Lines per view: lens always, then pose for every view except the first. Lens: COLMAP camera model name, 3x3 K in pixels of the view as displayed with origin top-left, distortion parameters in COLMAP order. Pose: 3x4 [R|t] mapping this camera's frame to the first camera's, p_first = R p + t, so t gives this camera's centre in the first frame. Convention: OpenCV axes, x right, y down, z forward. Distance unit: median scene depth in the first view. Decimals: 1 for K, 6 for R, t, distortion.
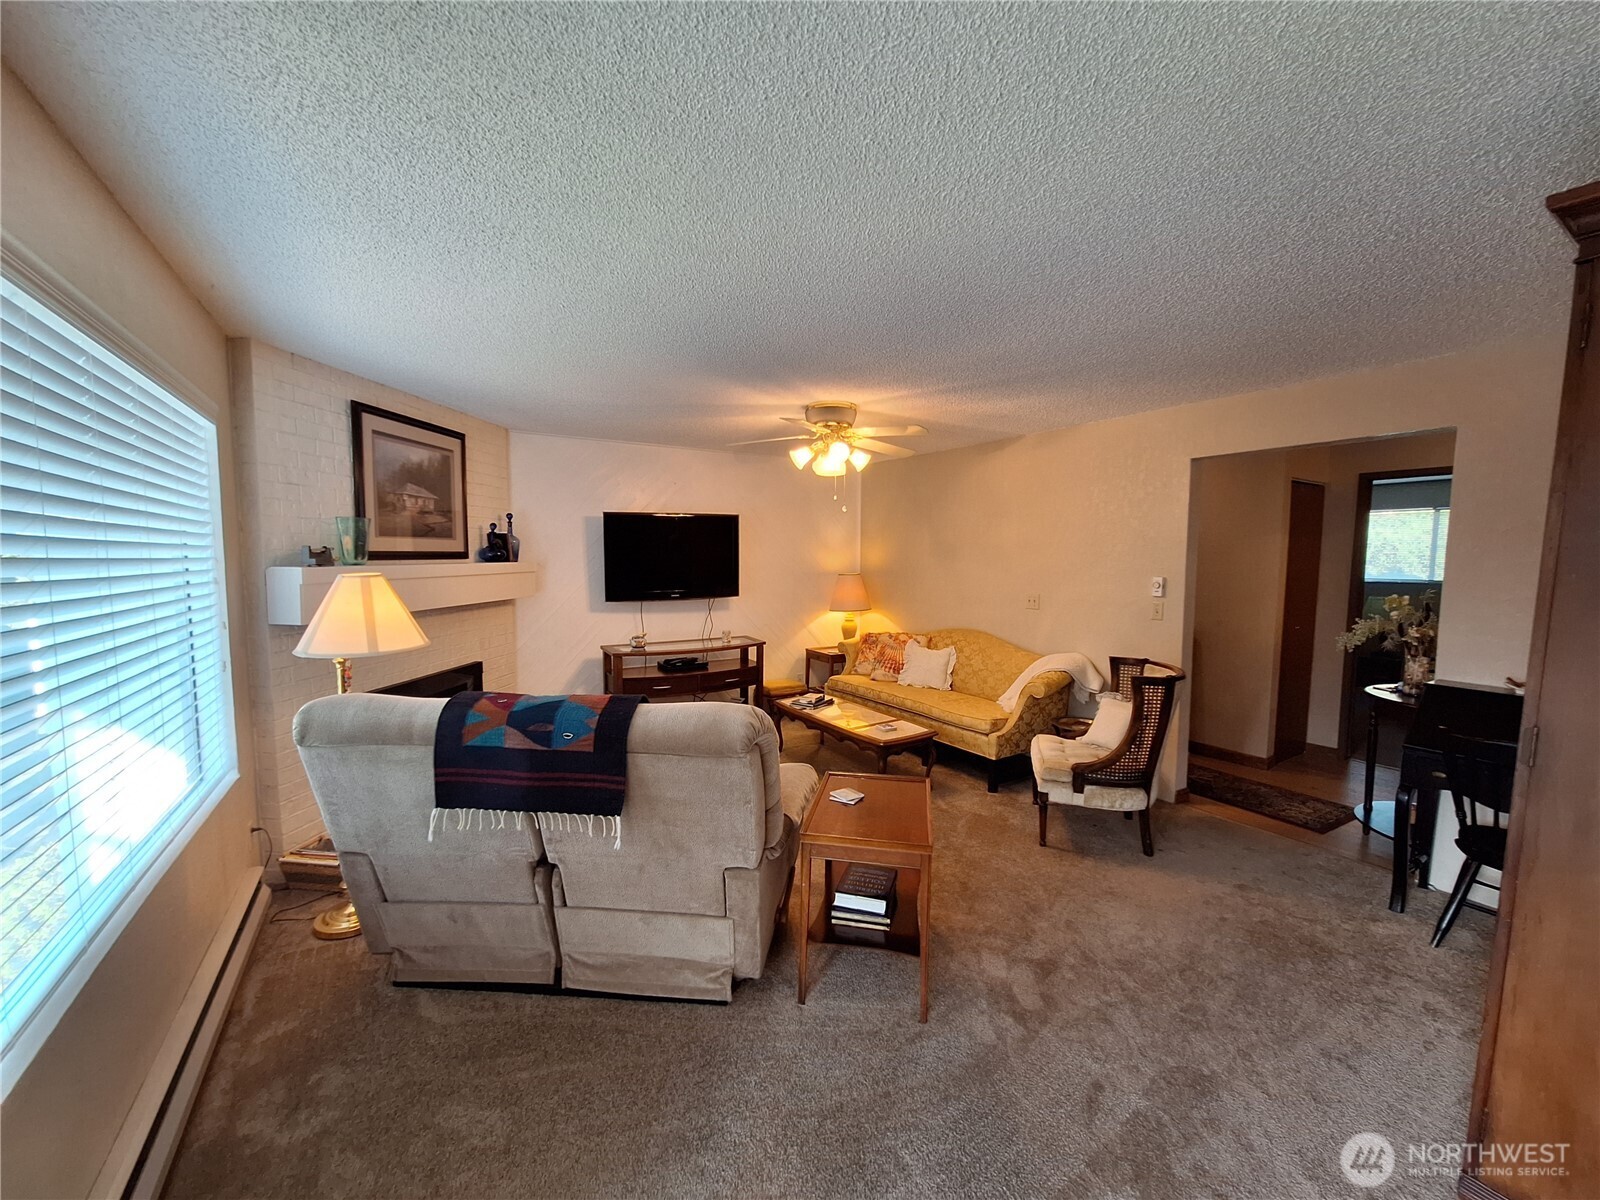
lens RADIAL K [[635.2, 0, 800.0], [0, 635.2, 600.0], [0, 0, 1]] dist [0.000384, 0.000108]
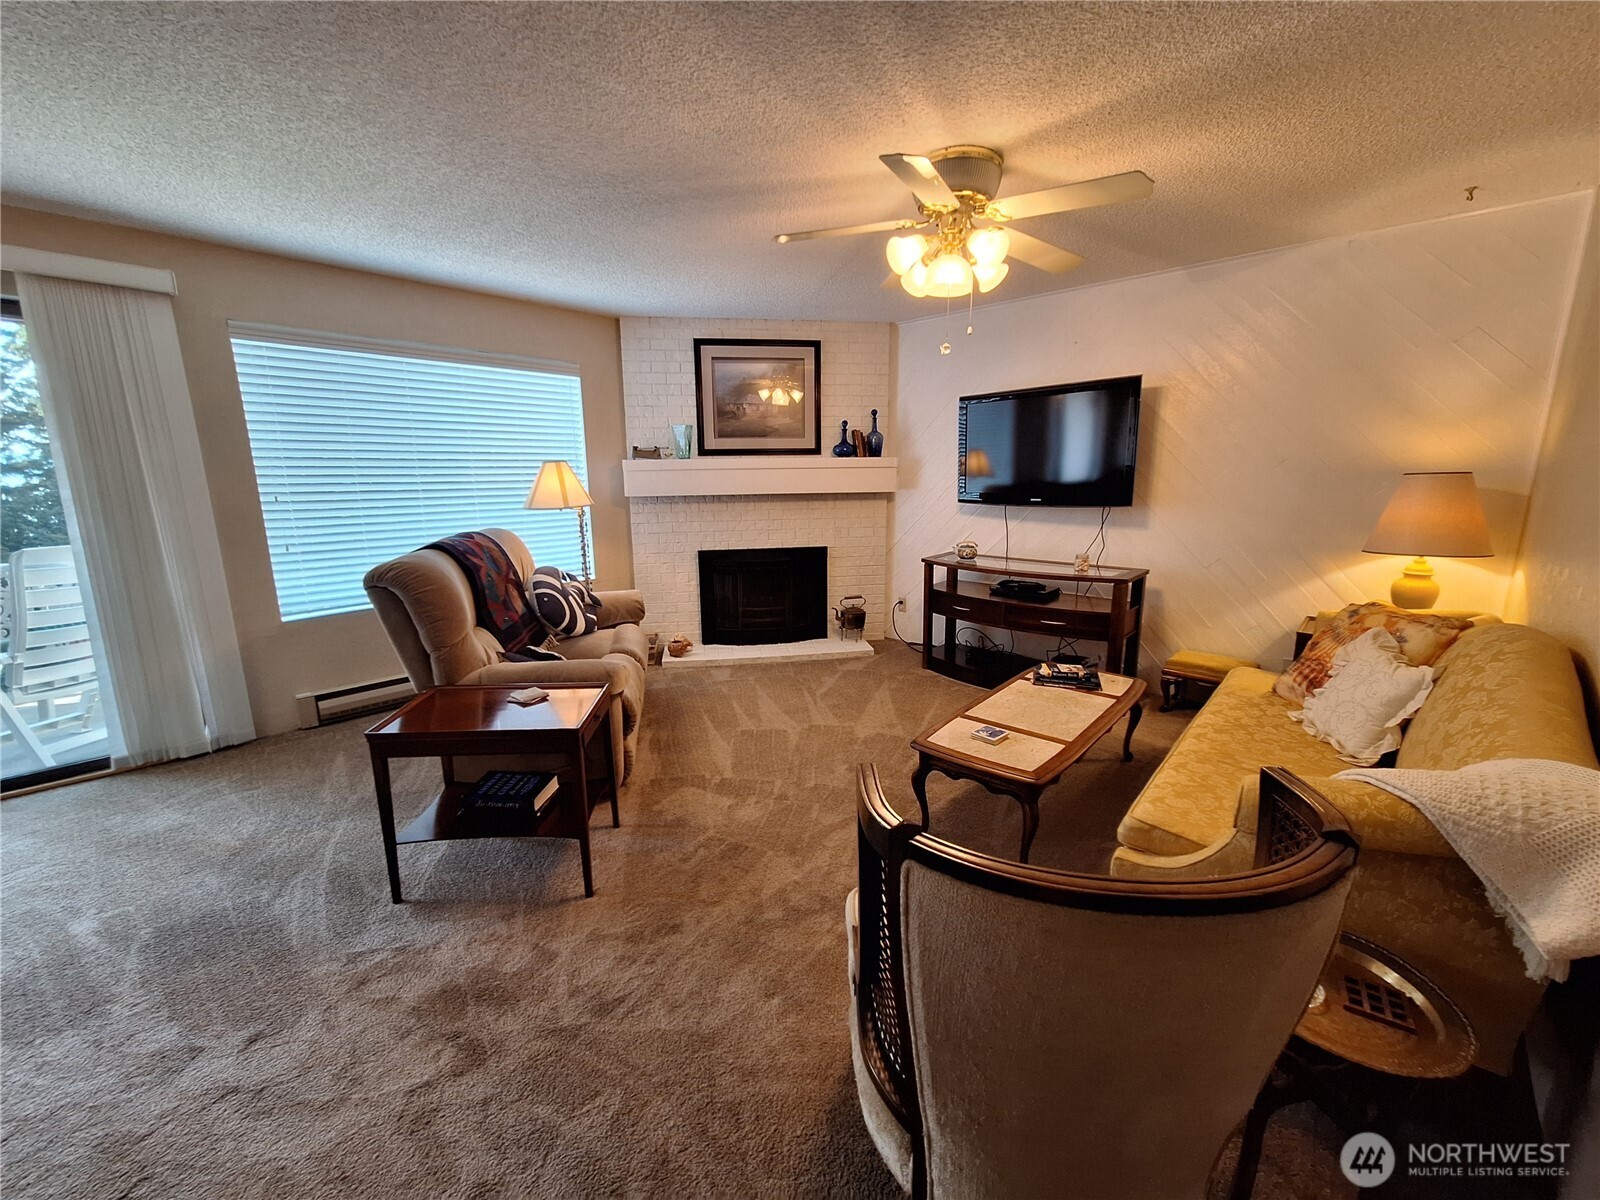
lens RADIAL K [[619.3, 0, 789.3], [0, 619.3, 601.6], [0, 0, 1]] dist [0.000402, 0.000263]
pose [[0.258784, 0.193721, -0.946310, 0.574797], [-0.057144, 0.981037, 0.185203, -0.009300], [0.964243, 0.006149, 0.264947, 0.656954]]
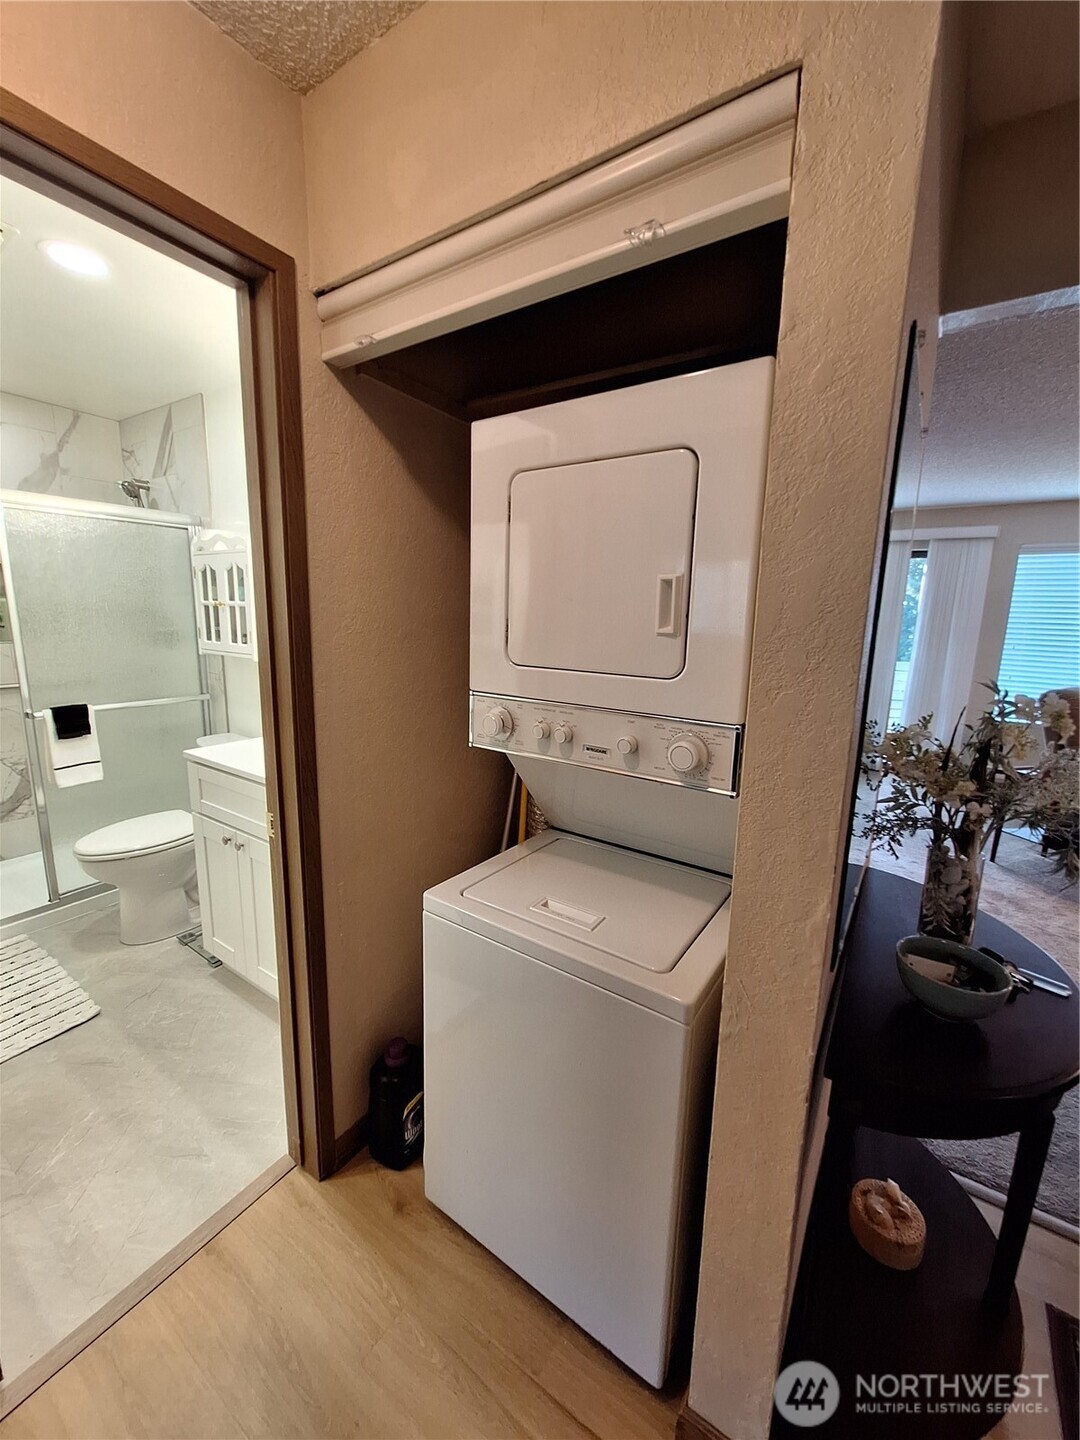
lens RADIAL K [[571.7, 0, 540.0], [0, 571.7, 720.0], [0, 0, 1]] dist [0.000384, 0.000108]
pose [[-0.909374, 0.045188, -0.413518, 1.008549], [-0.058174, 0.970498, 0.233984, -0.029367], [0.411892, 0.236835, -0.879917, 0.900055]]
